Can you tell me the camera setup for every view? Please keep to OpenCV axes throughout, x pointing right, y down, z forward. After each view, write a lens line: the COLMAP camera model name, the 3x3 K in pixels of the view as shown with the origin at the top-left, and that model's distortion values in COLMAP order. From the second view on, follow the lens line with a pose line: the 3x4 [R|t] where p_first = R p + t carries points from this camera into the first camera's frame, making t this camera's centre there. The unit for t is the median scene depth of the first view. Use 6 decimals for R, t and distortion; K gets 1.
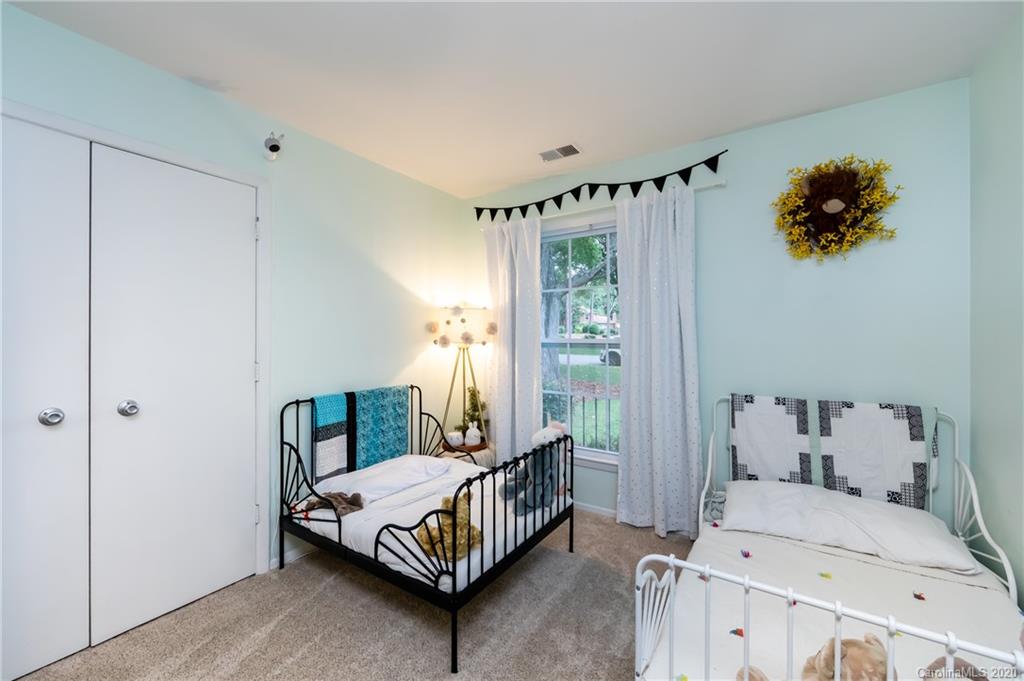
lens RADIAL K [[403.2, 0, 512.4], [0, 403.2, 342.4], [0, 0, 1]] dist [-0.000405, -0.000539]
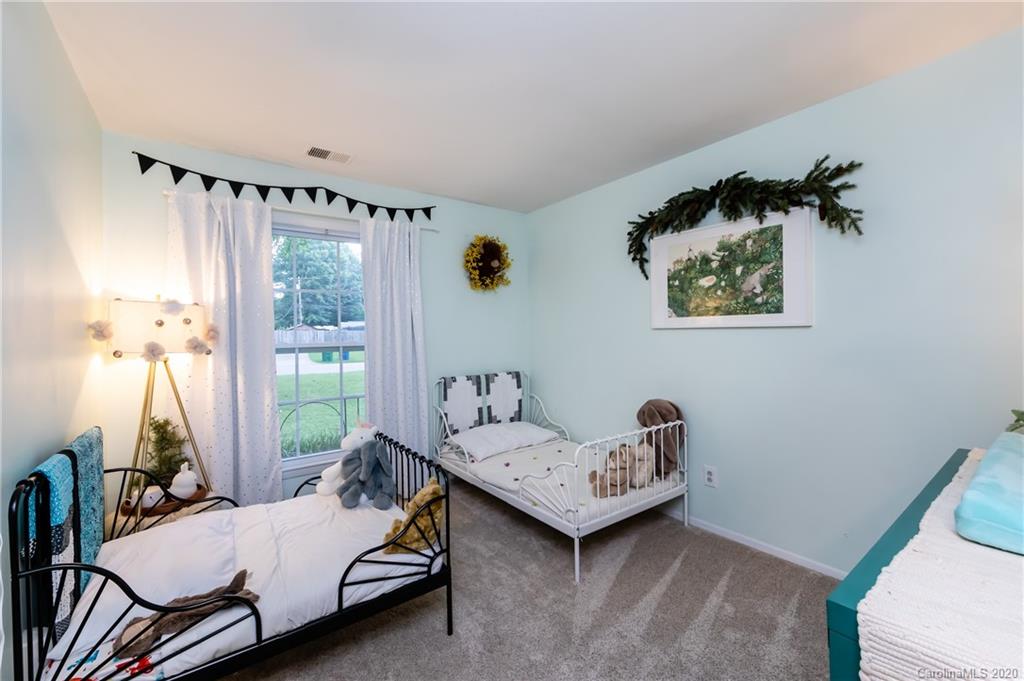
lens RADIAL K [[403.2, 0, 512.4], [0, 403.2, 342.4], [0, 0, 1]] dist [-0.000405, -0.000539]
pose [[0.350345, -0.024362, 0.936304, -0.774720], [0.034261, 0.999326, 0.013182, -0.009479], [-0.935994, 0.027460, 0.350943, 0.284793]]
